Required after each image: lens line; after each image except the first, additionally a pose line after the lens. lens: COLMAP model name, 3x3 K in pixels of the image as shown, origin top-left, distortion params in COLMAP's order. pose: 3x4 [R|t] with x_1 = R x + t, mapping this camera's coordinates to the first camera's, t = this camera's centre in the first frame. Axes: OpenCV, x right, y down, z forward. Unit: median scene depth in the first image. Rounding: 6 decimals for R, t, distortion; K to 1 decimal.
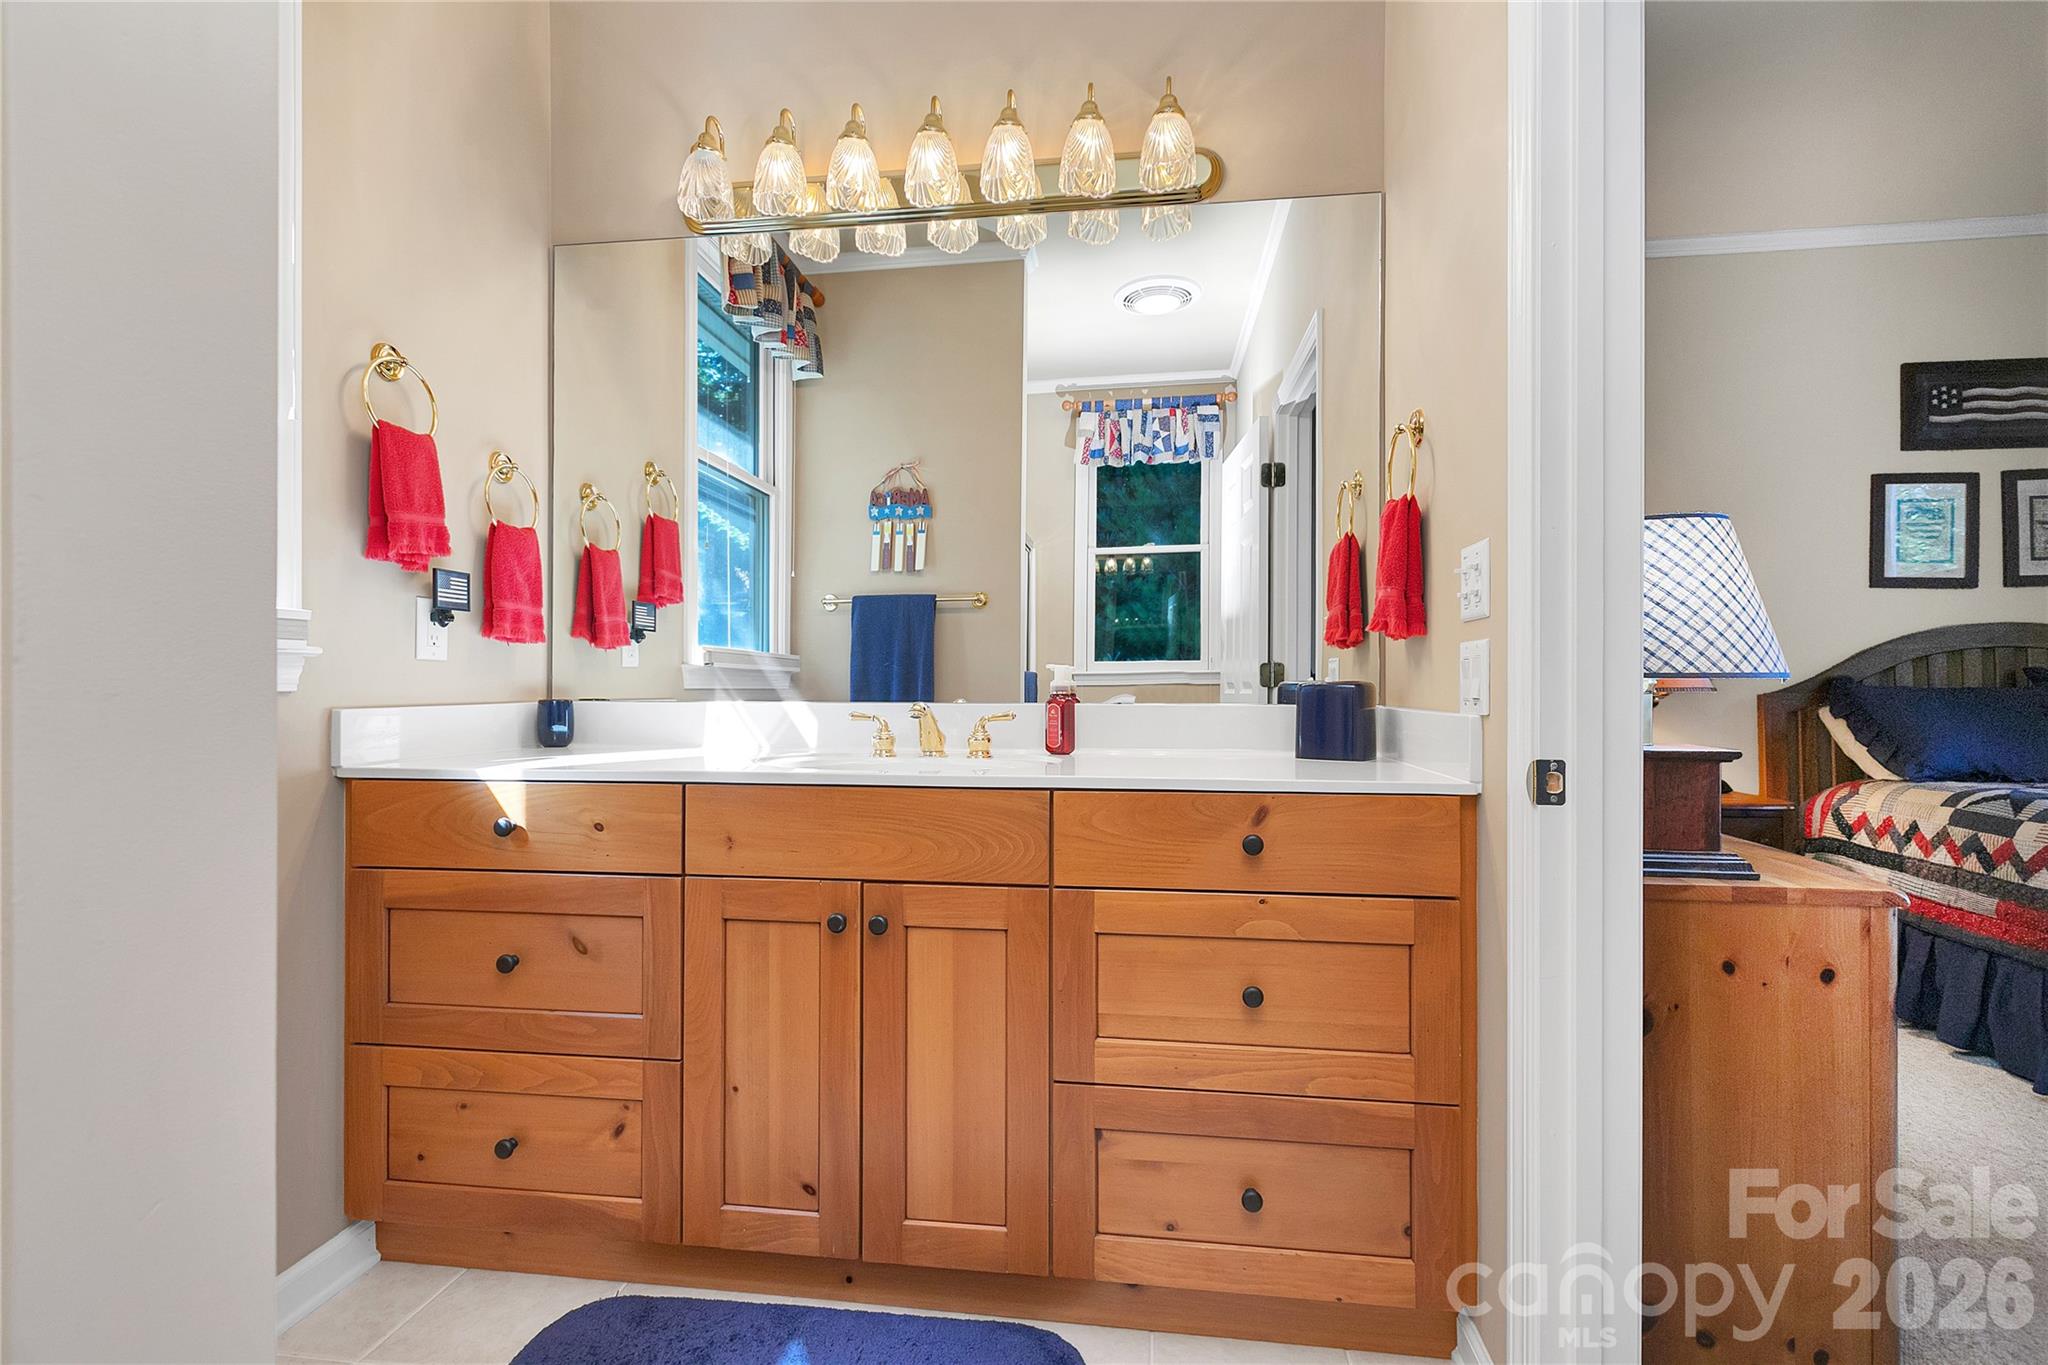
lens RADIAL K [[931.9, 0, 1020.4], [0, 931.9, 678.5], [0, 0, 1]] dist [-0.000085, 0.000409]
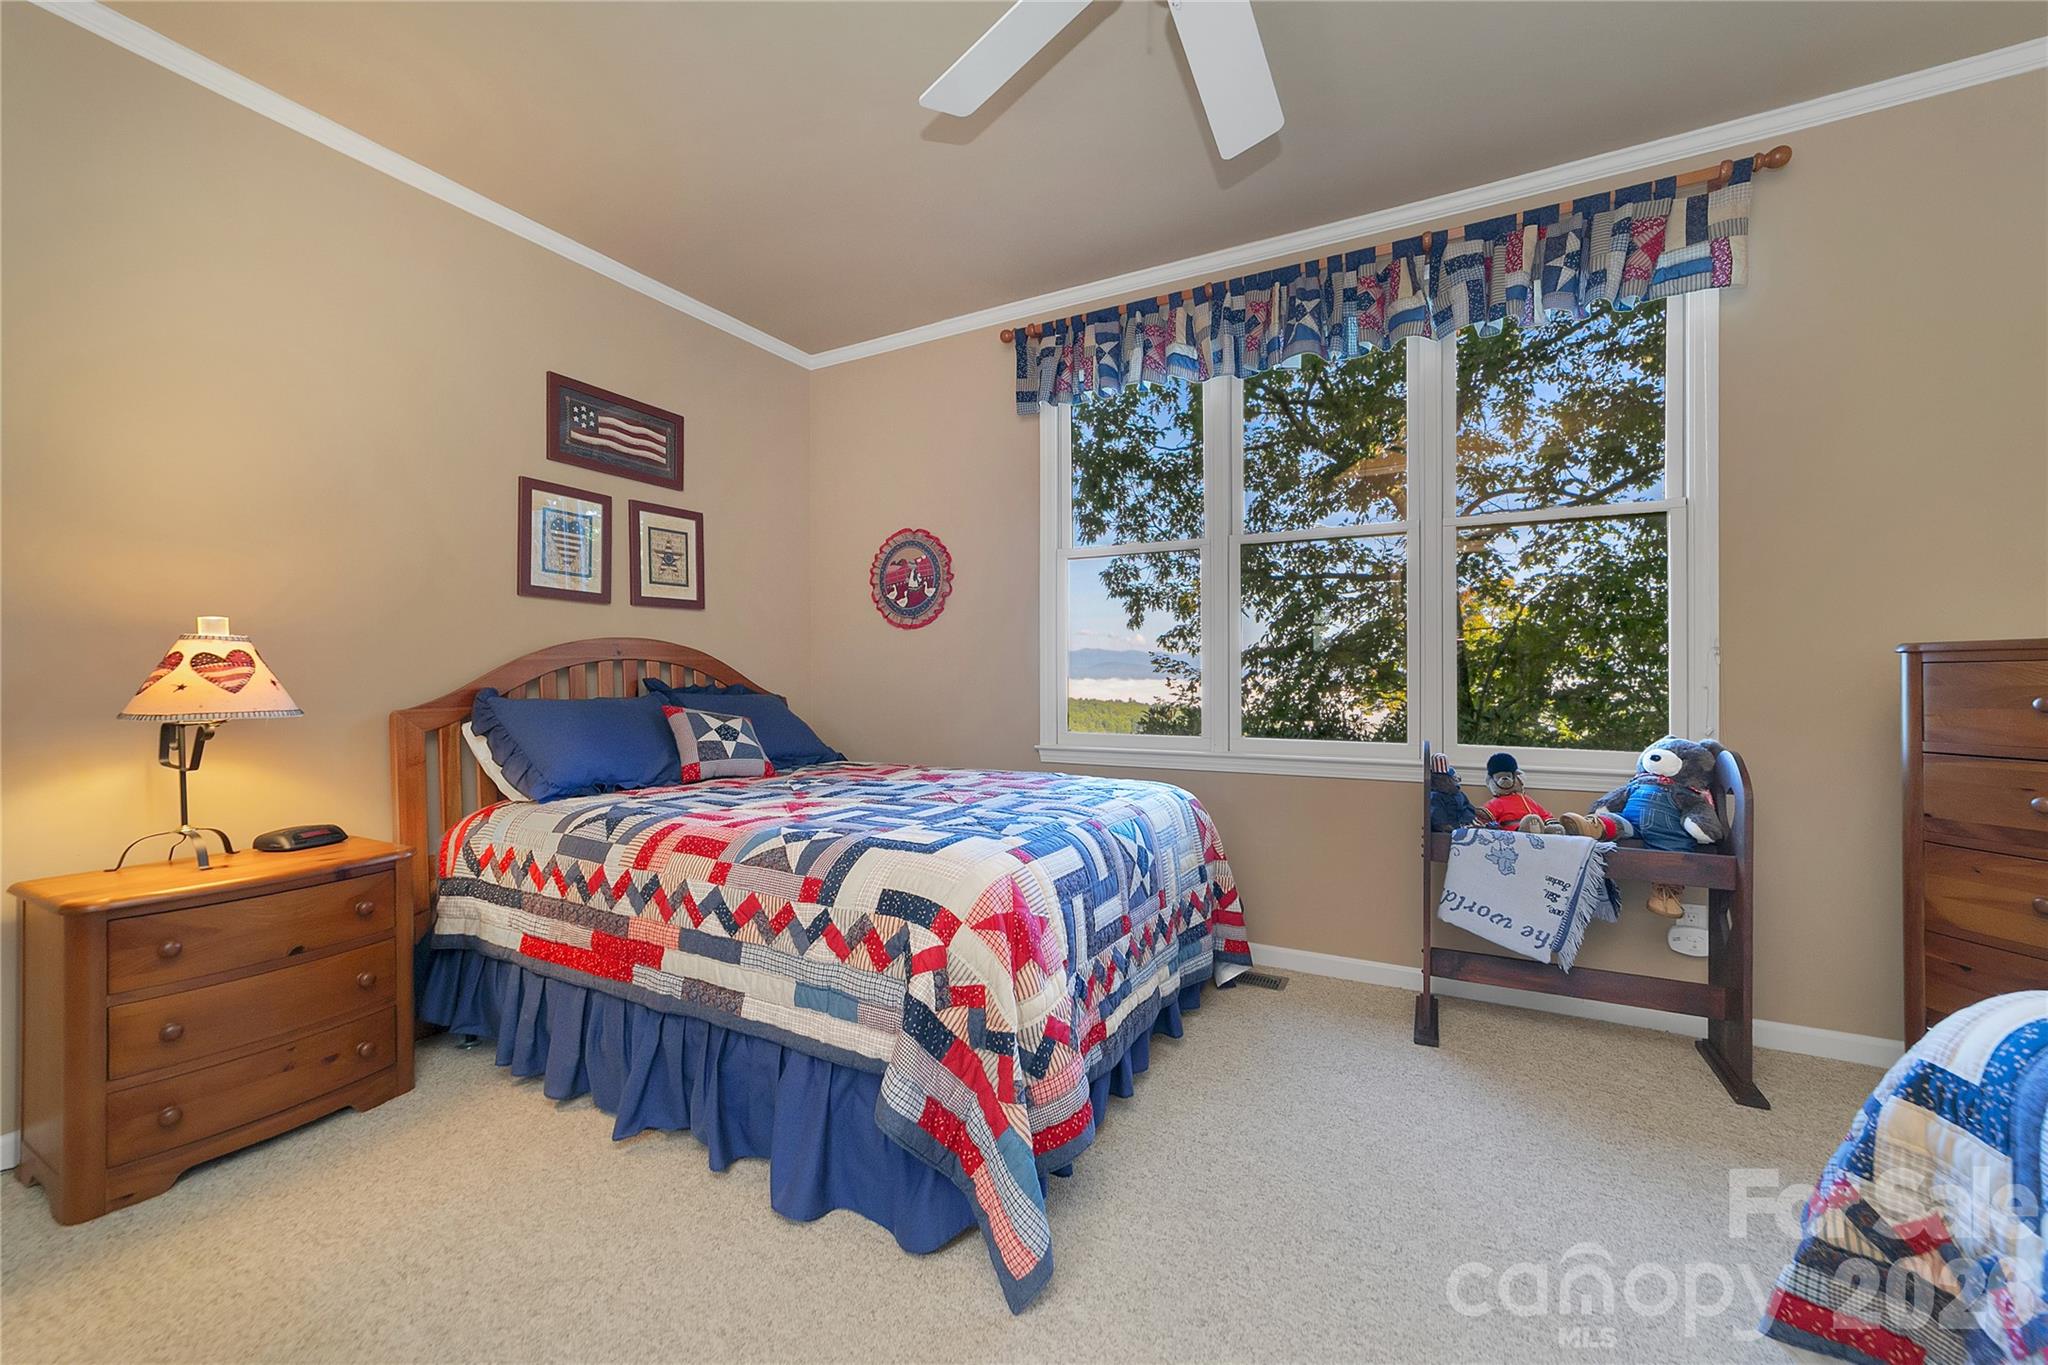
lens RADIAL K [[792.6, 0, 1019.5], [0, 792.6, 677.3], [0, 0, 1]] dist [-0.000424, 0.000003]
pose [[0.360154, -0.001631, 0.932891, 0.382956], [0.001258, 0.999998, 0.001263, -0.015525], [-0.932892, 0.000719, 0.360156, 0.259224]]
